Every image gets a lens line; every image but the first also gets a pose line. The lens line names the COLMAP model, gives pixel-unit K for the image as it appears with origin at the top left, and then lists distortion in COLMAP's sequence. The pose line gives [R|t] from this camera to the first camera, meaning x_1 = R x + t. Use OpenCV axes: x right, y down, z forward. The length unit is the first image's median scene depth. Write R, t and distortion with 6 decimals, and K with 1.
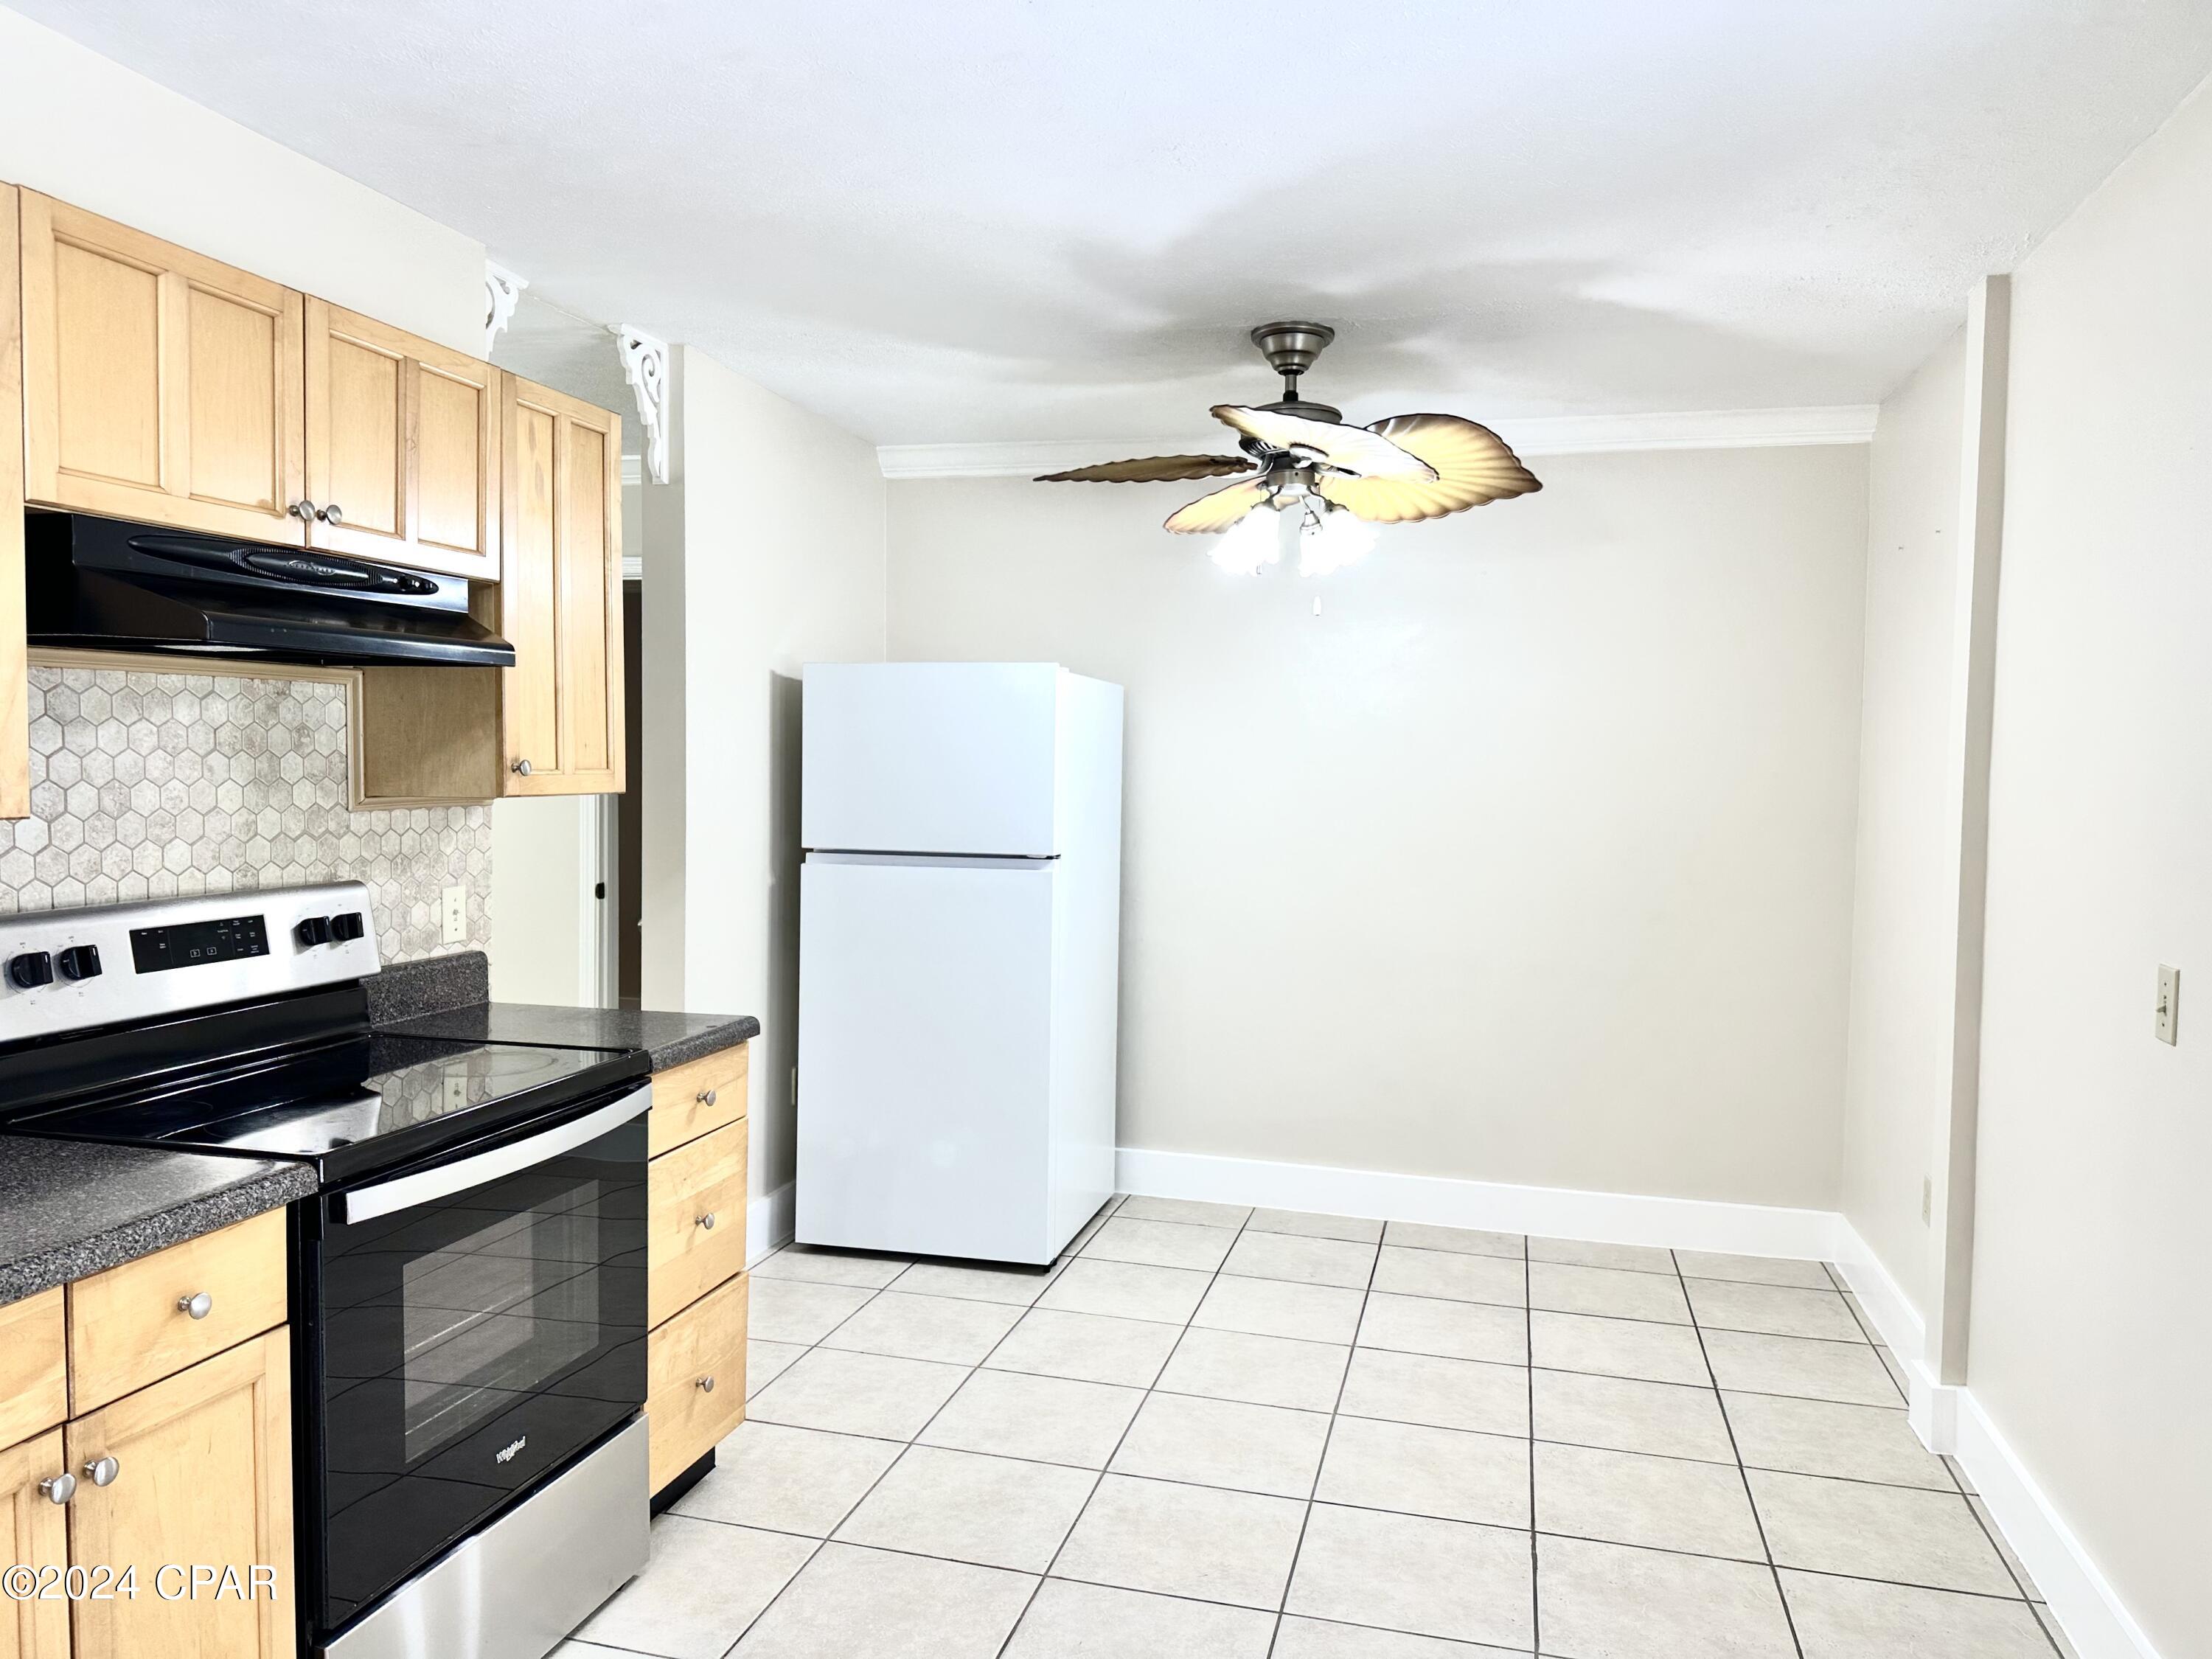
lens RADIAL K [[1556.0, 0, 1104.8], [0, 1556.0, 833.2], [0, 0, 1]] dist [-0.003407, -0.003192]
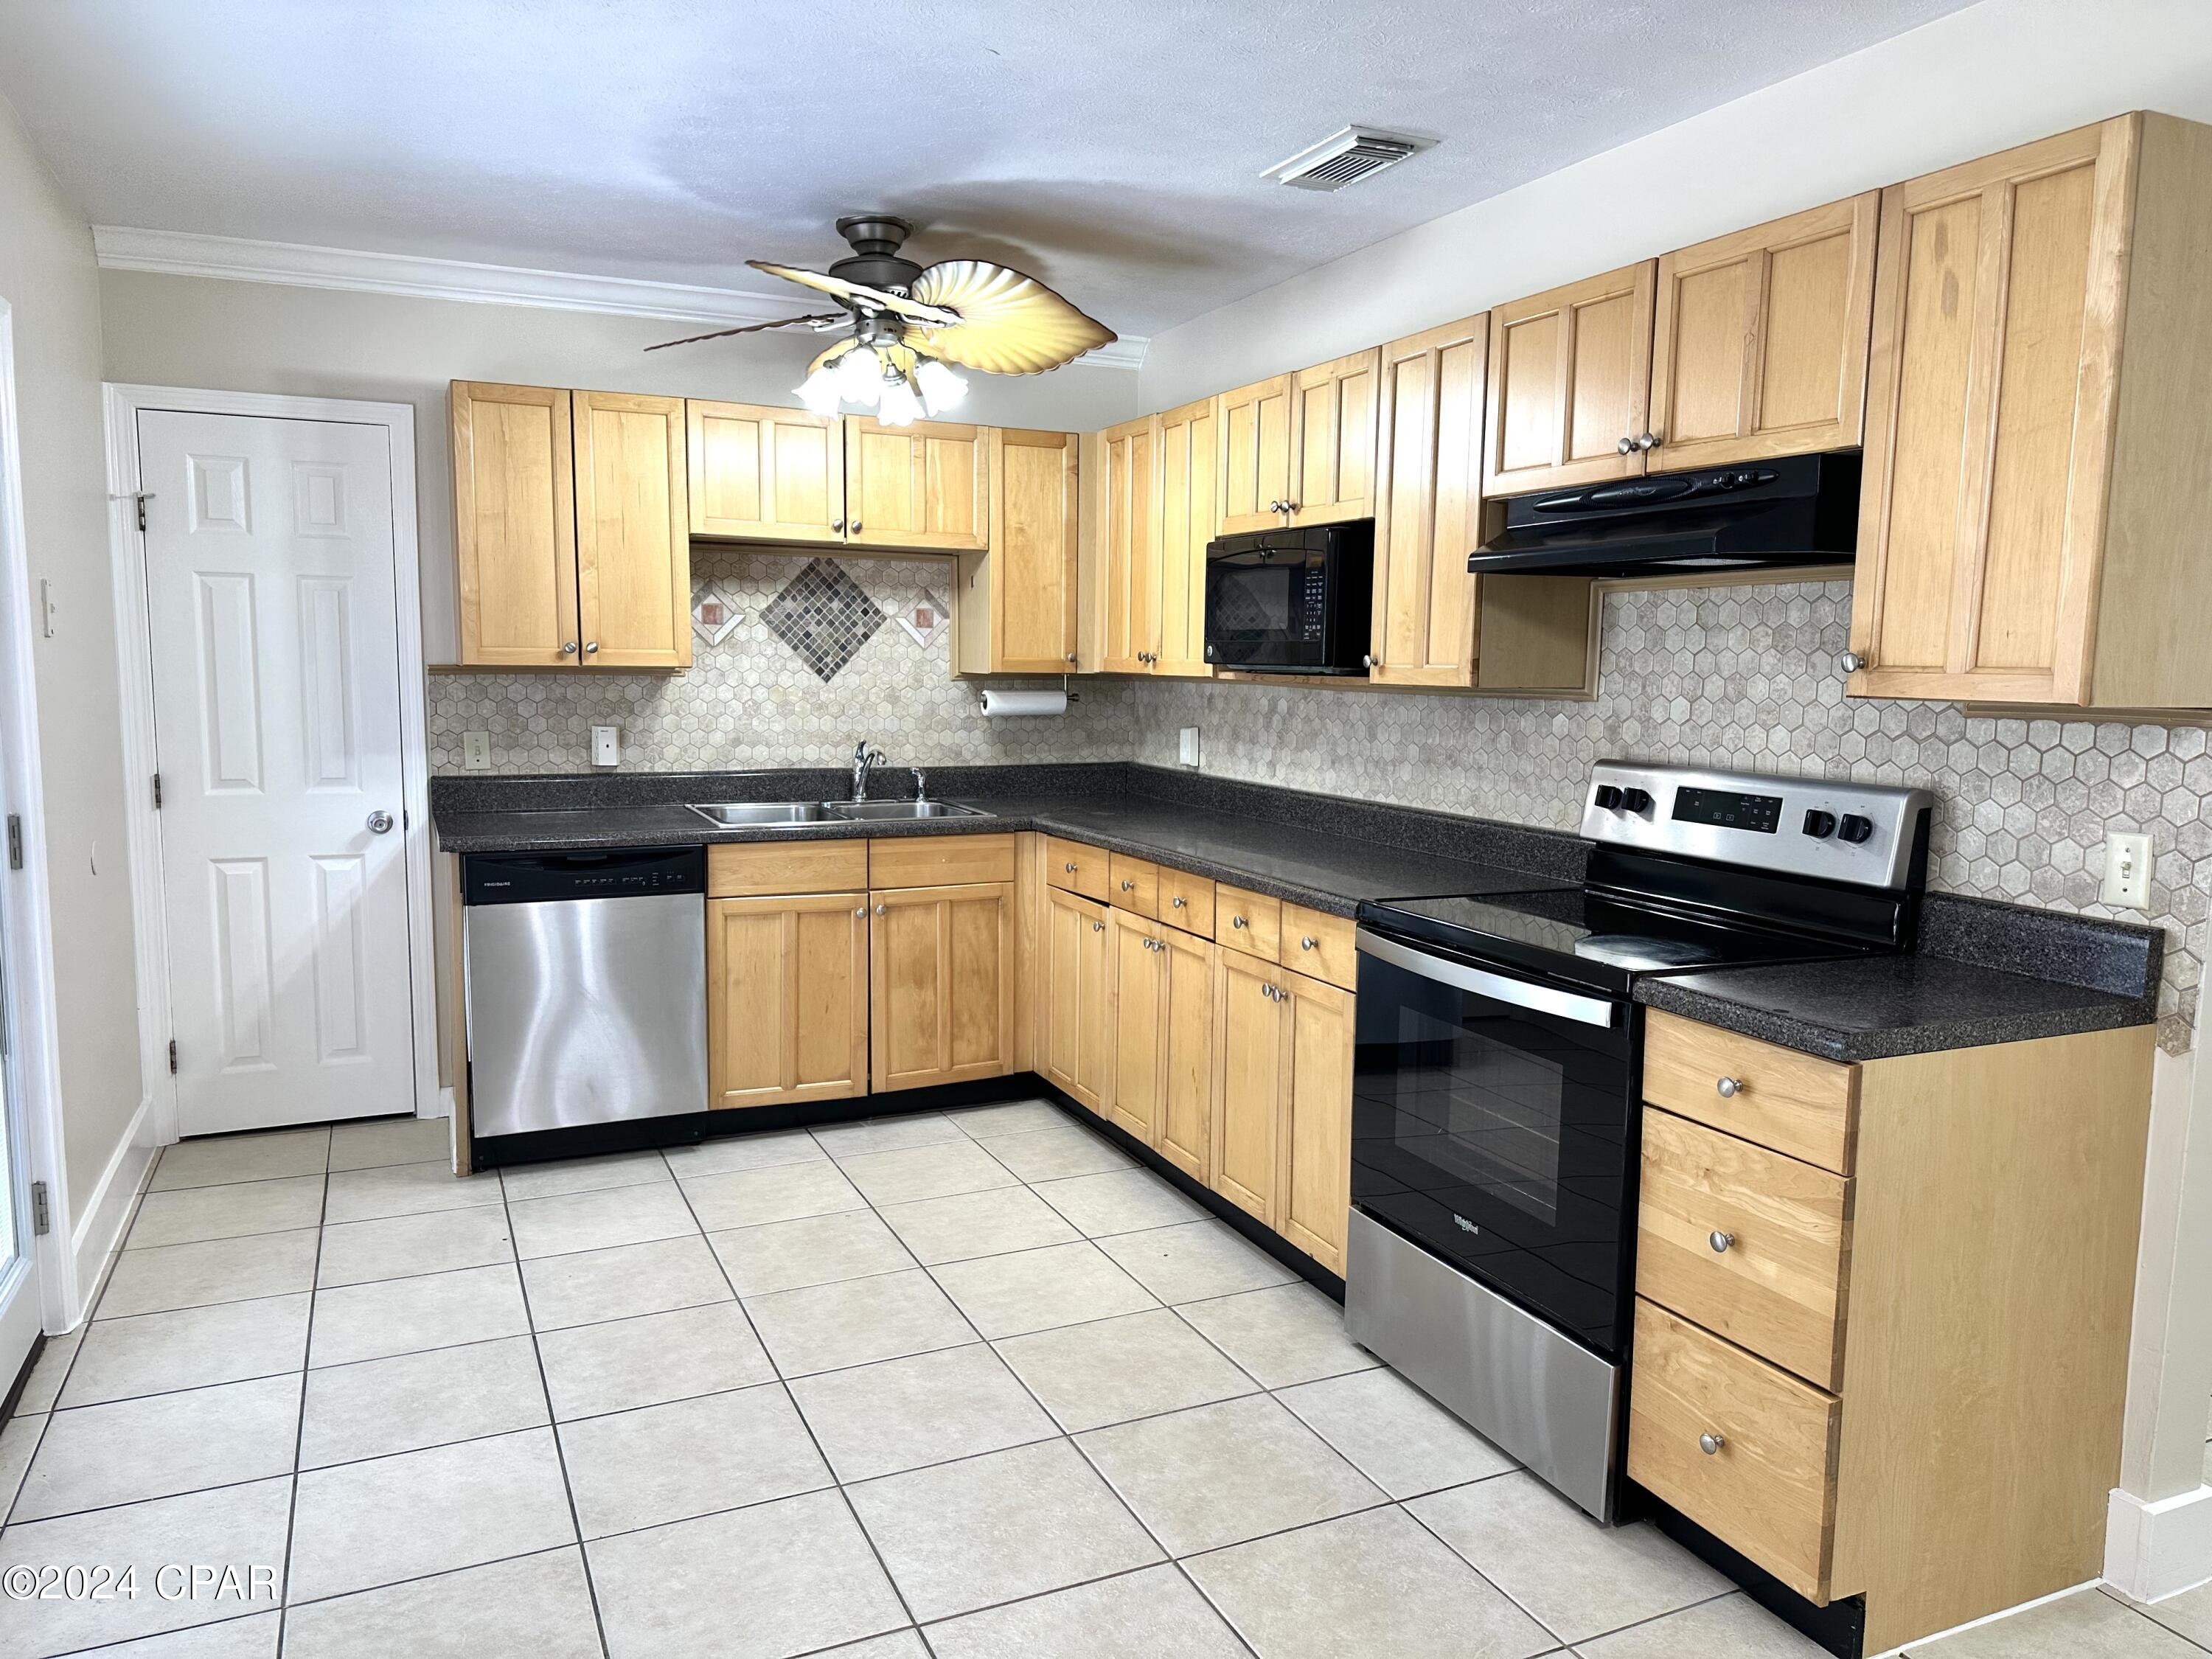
lens RADIAL K [[1556.0, 0, 1103.5], [0, 1556.0, 833.2], [0, 0, 1]] dist [-0.003407, -0.003192]
pose [[-0.779000, 0.051094, -0.624939, 0.536381], [-0.051836, 0.988015, 0.145394, -0.059766], [0.624878, 0.145656, -0.767015, 1.588048]]
